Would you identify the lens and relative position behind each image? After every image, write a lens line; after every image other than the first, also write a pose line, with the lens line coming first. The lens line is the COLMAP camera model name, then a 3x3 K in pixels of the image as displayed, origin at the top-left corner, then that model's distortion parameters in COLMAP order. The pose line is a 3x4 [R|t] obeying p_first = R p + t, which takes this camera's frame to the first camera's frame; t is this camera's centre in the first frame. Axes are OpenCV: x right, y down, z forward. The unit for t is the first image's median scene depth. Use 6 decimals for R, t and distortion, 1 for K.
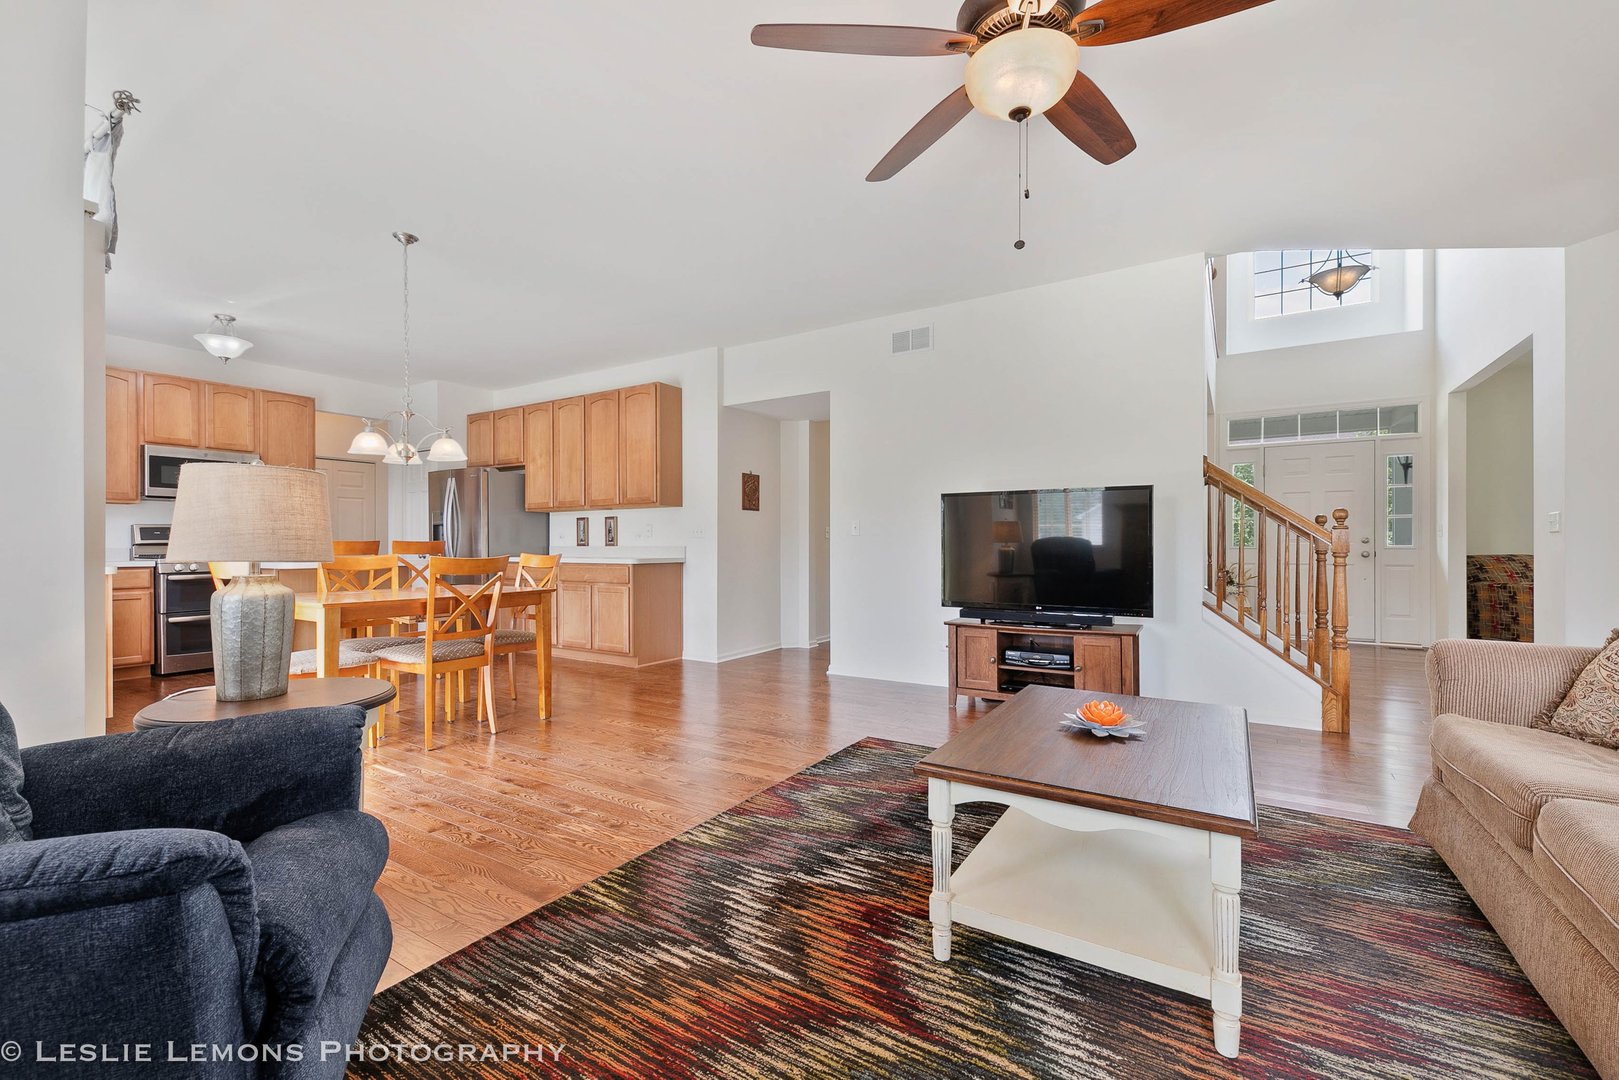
lens RADIAL K [[679.9, 0, 806.5], [0, 679.9, 541.3], [0, 0, 1]] dist [0.013271, -0.000384]
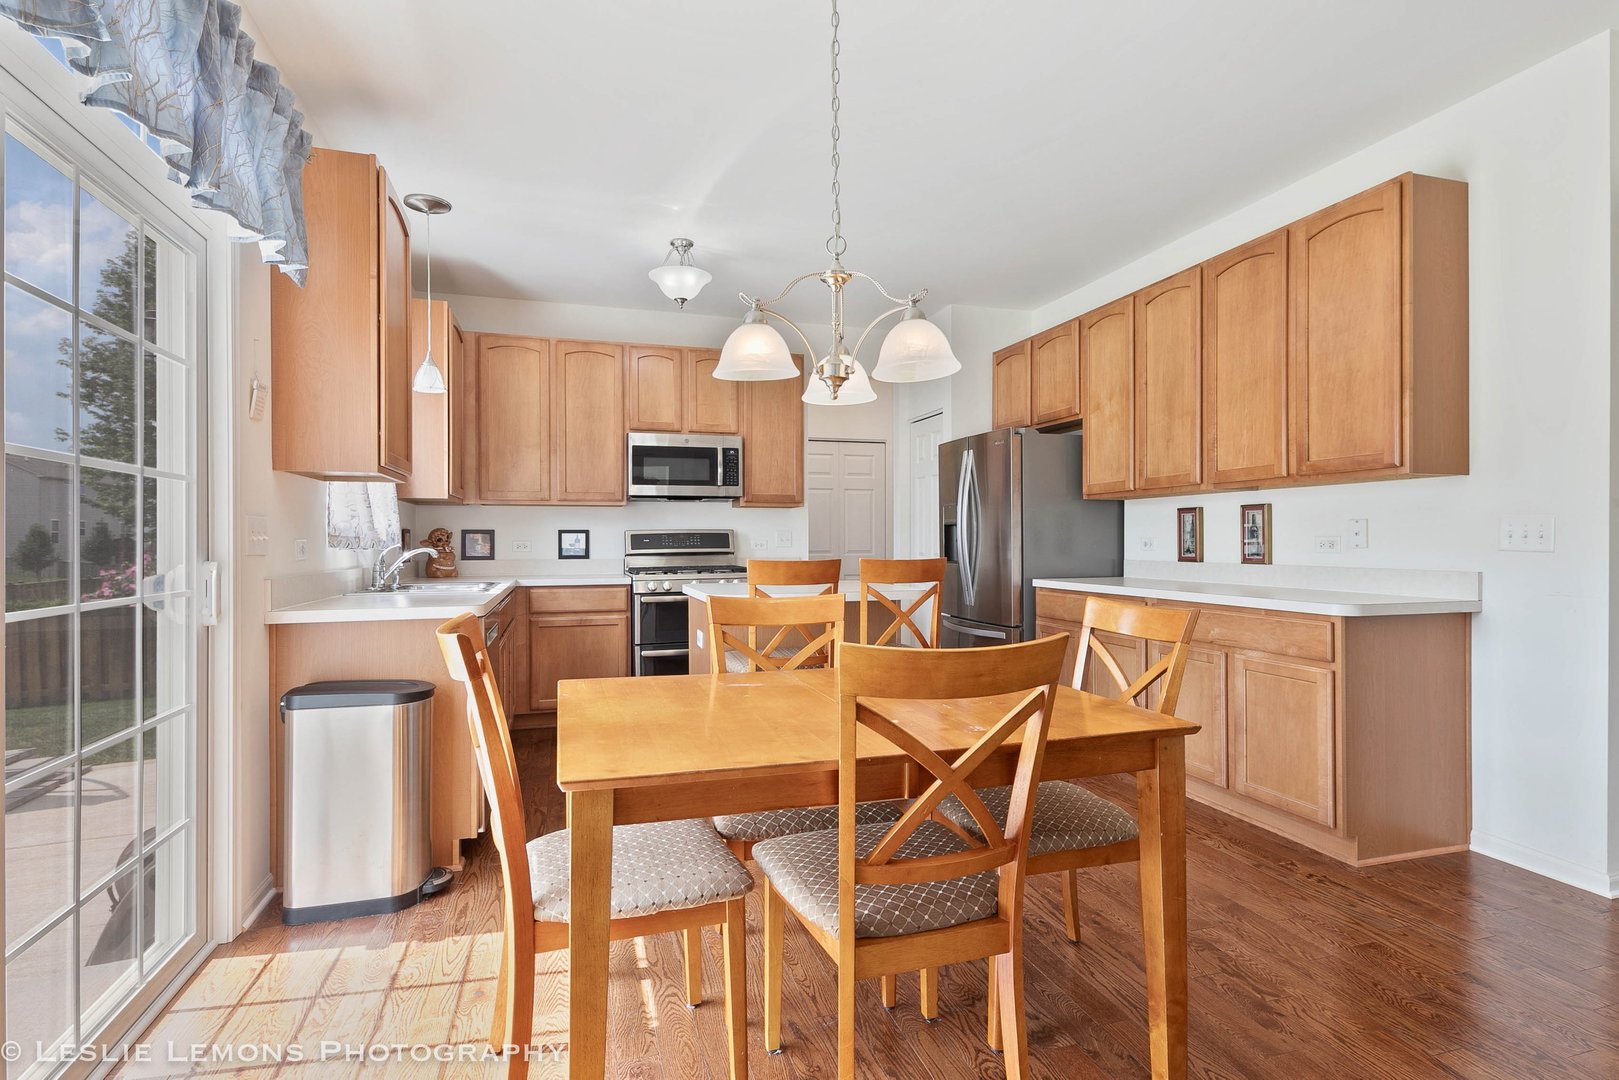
lens RADIAL K [[796.9, 0, 809.5], [0, 796.9, 540.0], [0, 0, 1]] dist [0.021814, -0.000080]
pose [[0.760864, -0.000272, -0.648911, -0.275710], [0.004449, 0.999979, 0.004797, -0.025933], [0.648896, -0.006537, 0.760849, 0.616156]]
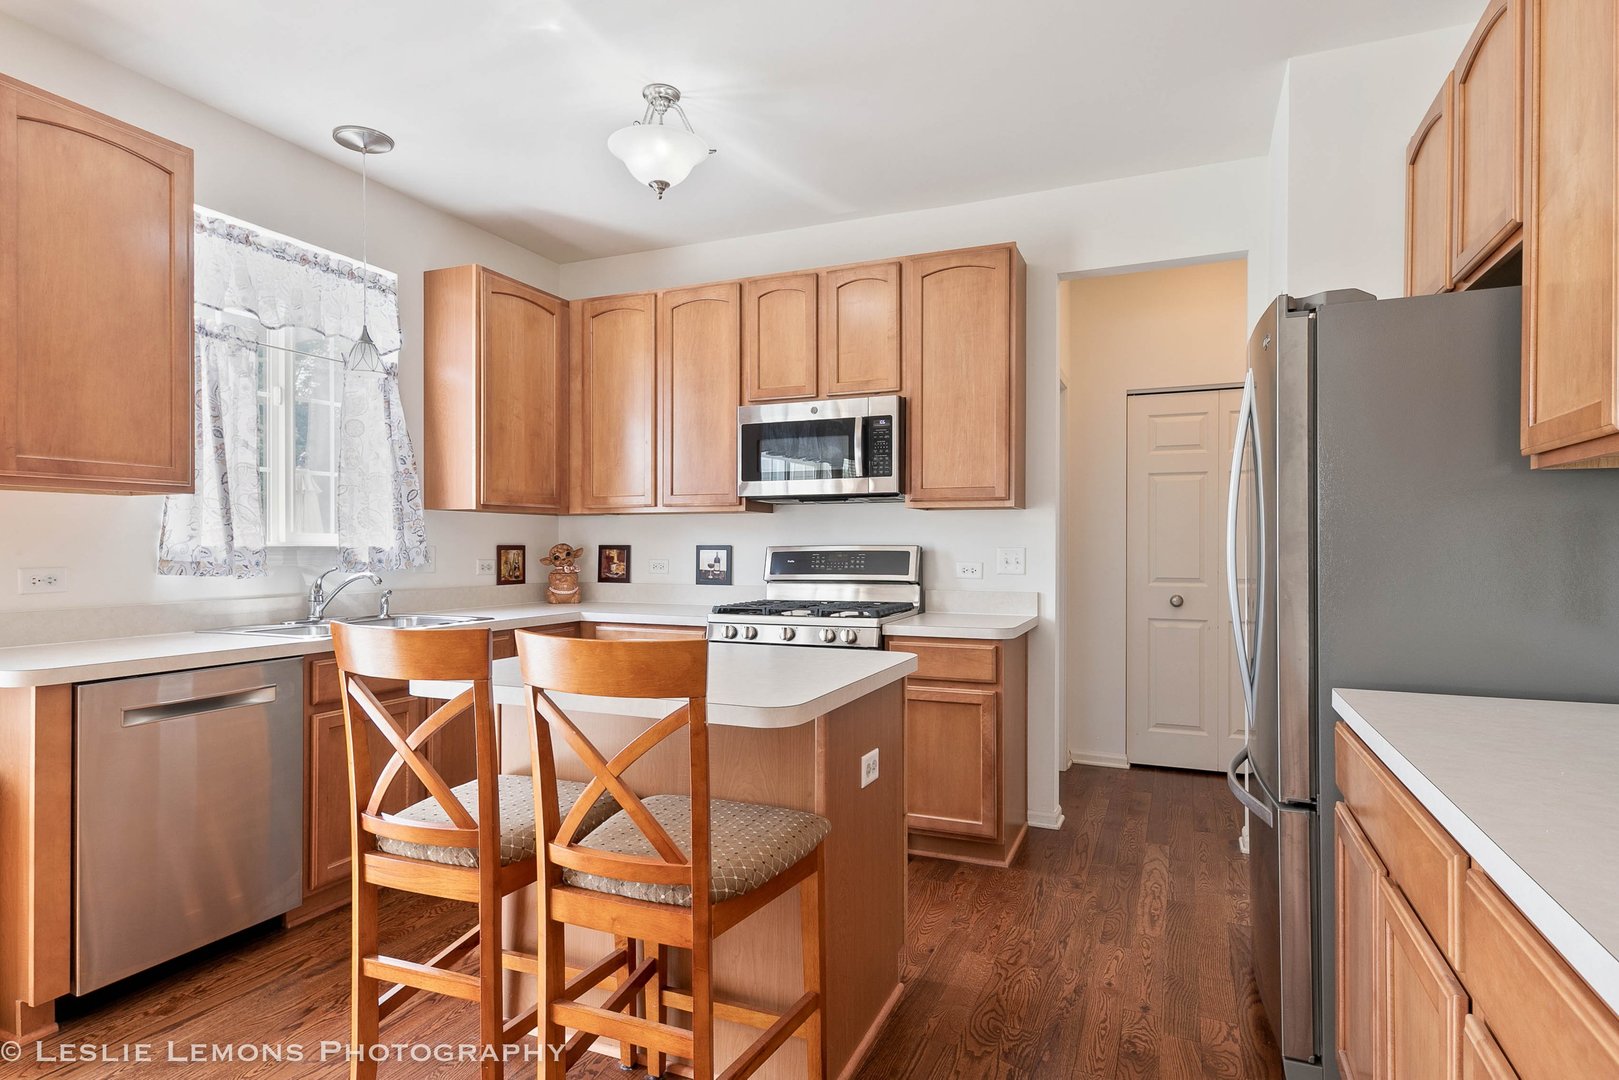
lens RADIAL K [[878.7, 0, 808.3], [0, 878.7, 543.7], [0, 0, 1]] dist [0.024472, 0.000475]
pose [[0.161731, 0.002187, -0.986833, -0.350886], [0.002501, 0.999993, 0.002626, -0.044139], [0.986832, -0.002893, 0.161724, 1.376490]]
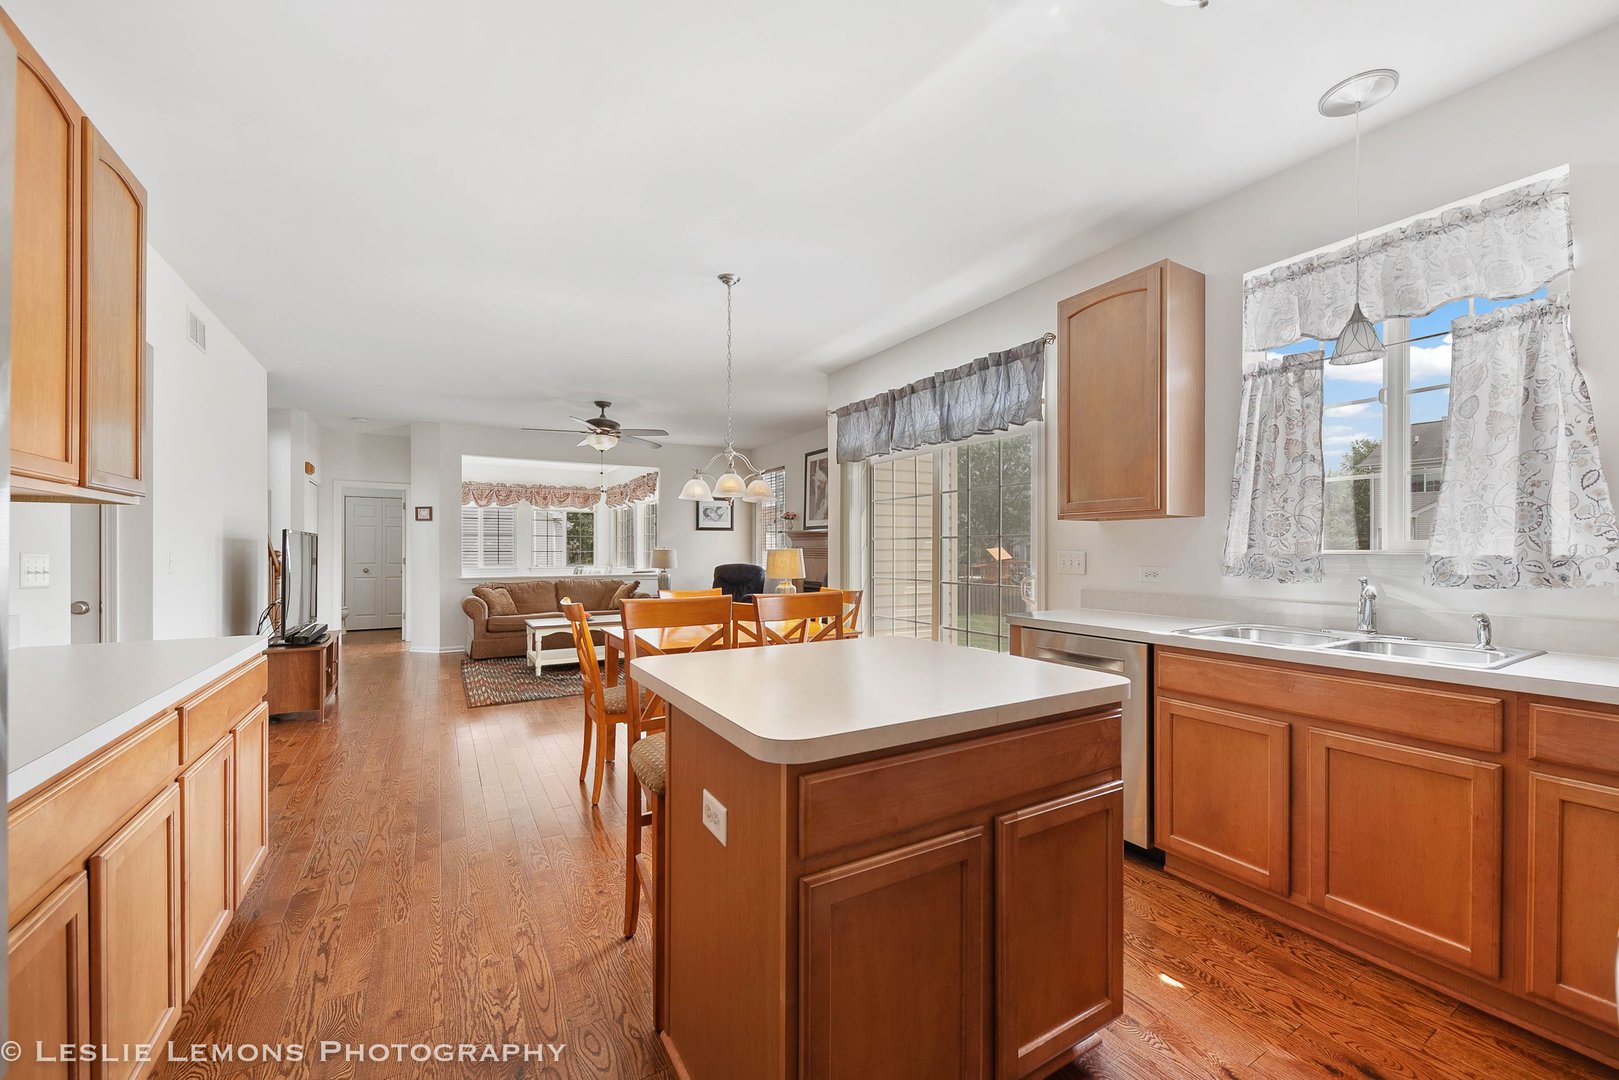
lens RADIAL K [[628.3, 0, 813.7], [0, 628.3, 546.9], [0, 0, 1]] dist [0.001086, -0.000006]
pose [[-0.894520, 0.004217, 0.447009, -1.126883], [-0.000279, 0.999950, -0.009991, -0.041401], [-0.447028, -0.009062, -0.894474, 1.795465]]
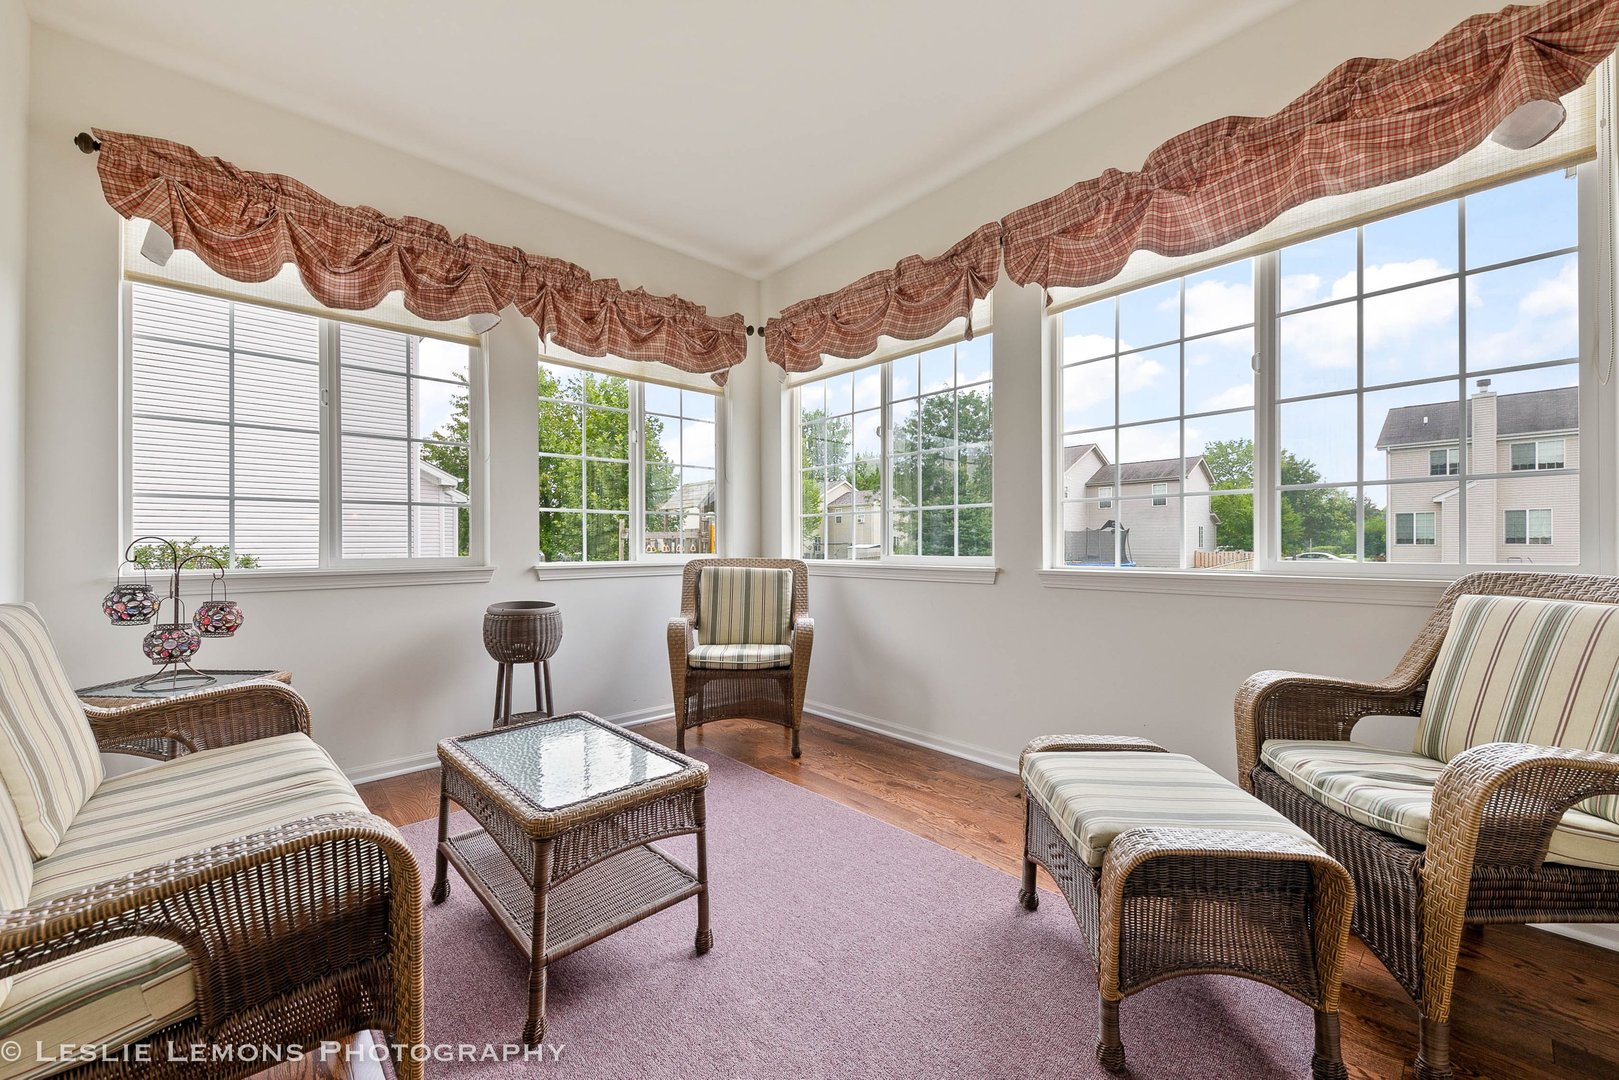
lens RADIAL K [[606.6, 0, 809.5], [0, 606.6, 540.0], [0, 0, 1]] dist [-0.010548, -0.000237]
pose [[-0.963899, 0.007495, 0.266161, 0.911371], [0.005011, 0.999937, -0.010010, 0.002642], [-0.266219, -0.008315, -0.963877, 0.349694]]
